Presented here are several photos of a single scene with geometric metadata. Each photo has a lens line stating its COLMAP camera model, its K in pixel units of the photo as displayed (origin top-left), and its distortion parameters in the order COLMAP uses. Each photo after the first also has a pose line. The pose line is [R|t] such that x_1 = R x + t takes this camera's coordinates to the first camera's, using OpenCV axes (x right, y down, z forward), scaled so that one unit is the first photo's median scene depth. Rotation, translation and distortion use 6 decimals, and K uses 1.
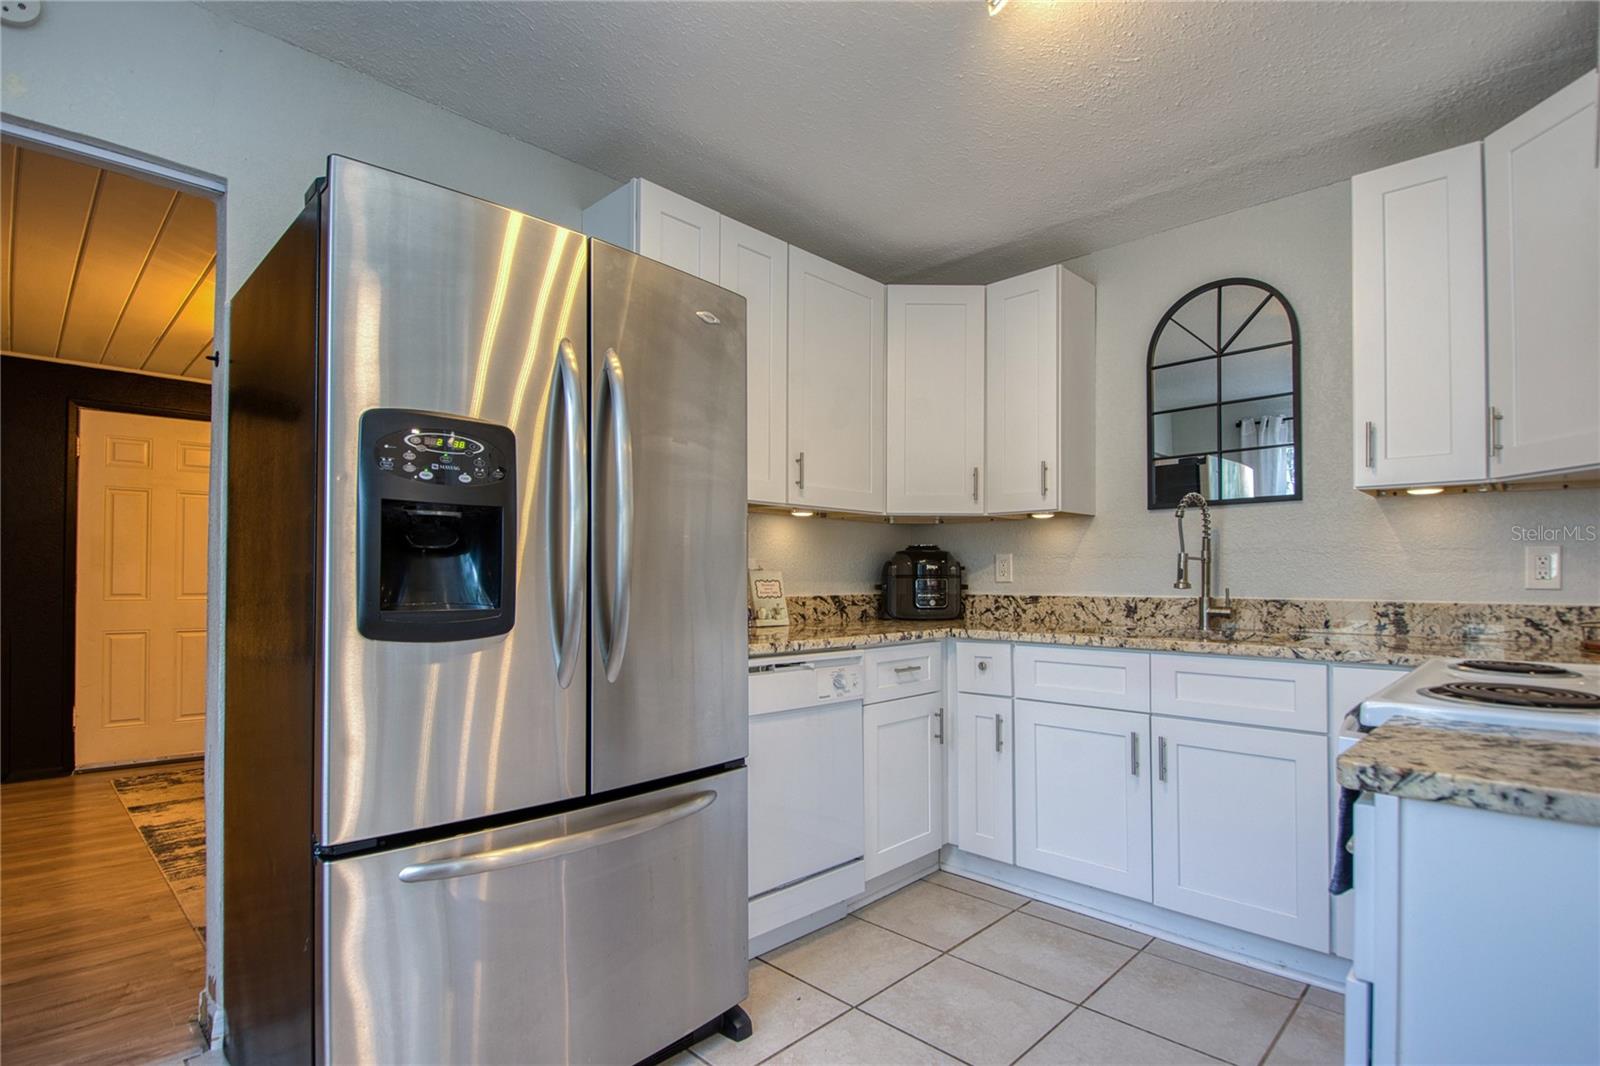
lens RADIAL K [[769.2, 0, 835.0], [0, 769.2, 575.6], [0, 0, 1]] dist [0.018883, -0.023153]
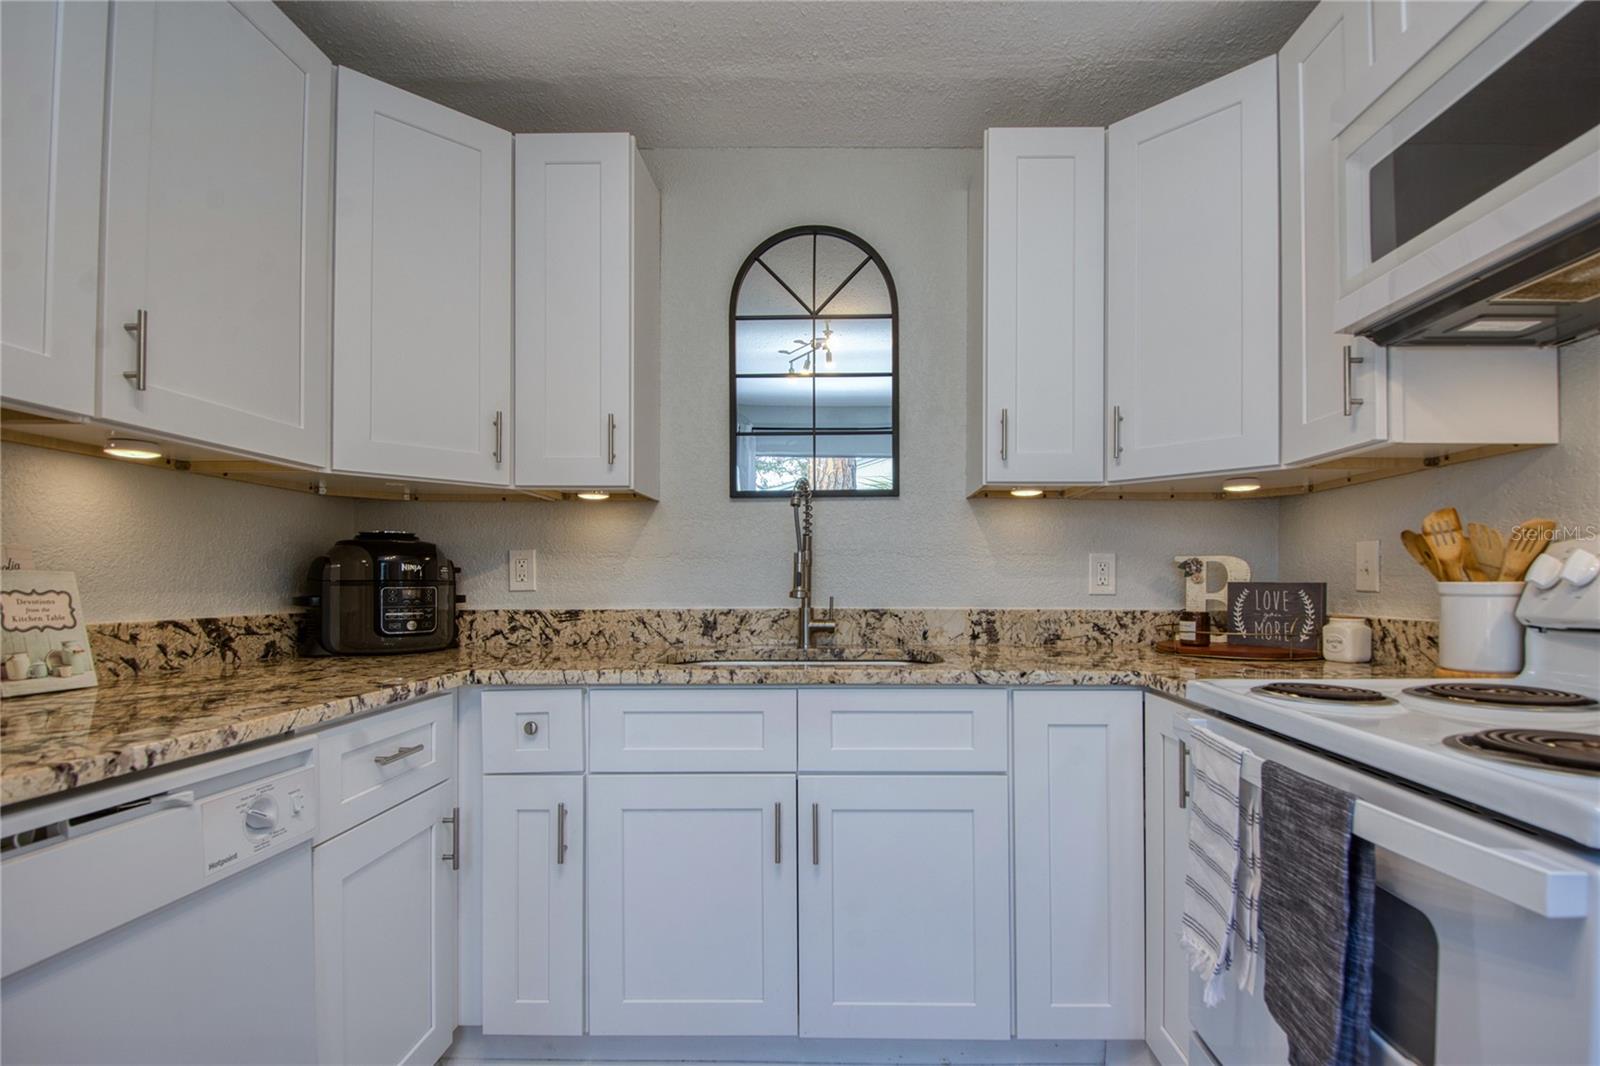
lens RADIAL K [[769.2, 0, 835.0], [0, 769.2, 575.6], [0, 0, 1]] dist [0.018883, -0.023153]
pose [[0.745414, 0.005520, 0.666579, -0.038191], [-0.000531, 0.999970, -0.007686, 0.000149], [-0.666602, 0.005375, 0.745395, 0.368564]]
